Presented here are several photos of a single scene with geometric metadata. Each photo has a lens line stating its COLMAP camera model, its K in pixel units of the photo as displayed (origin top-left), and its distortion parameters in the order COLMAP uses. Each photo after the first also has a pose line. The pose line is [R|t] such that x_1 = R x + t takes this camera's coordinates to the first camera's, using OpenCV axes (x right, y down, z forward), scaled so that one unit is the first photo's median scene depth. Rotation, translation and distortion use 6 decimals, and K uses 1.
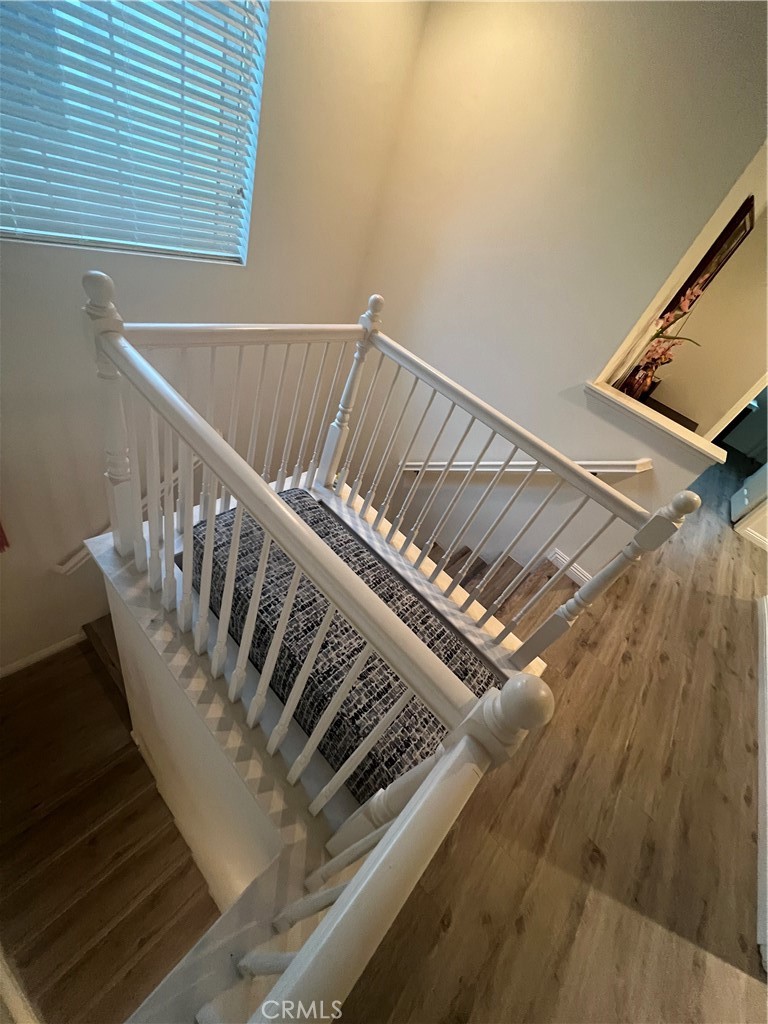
lens RADIAL K [[405.7, 0, 384.0], [0, 405.7, 512.0], [0, 0, 1]] dist [-0.003520, 0.000053]
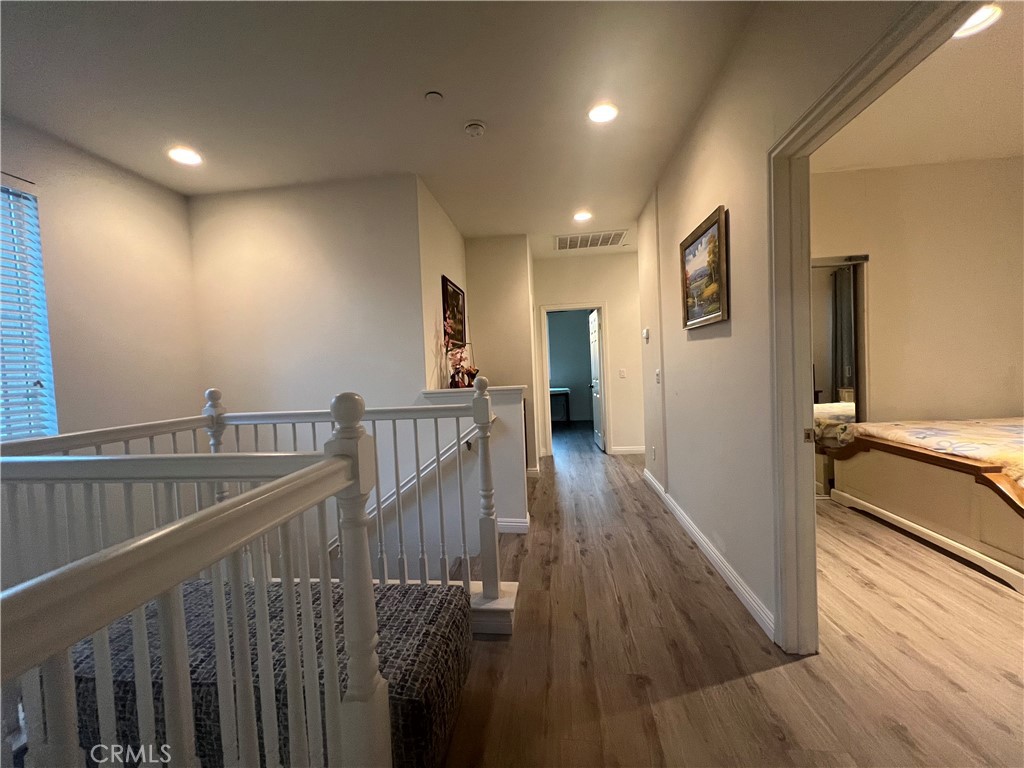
lens RADIAL K [[405.7, 0, 512.0], [0, 405.7, 384.0], [0, 0, 1]] dist [-0.003520, 0.000053]
pose [[0.751331, -0.370791, 0.545909, 0.002743], [0.613011, 0.698466, -0.369273, 0.395214], [-0.244375, 0.612094, 0.752078, -0.111477]]
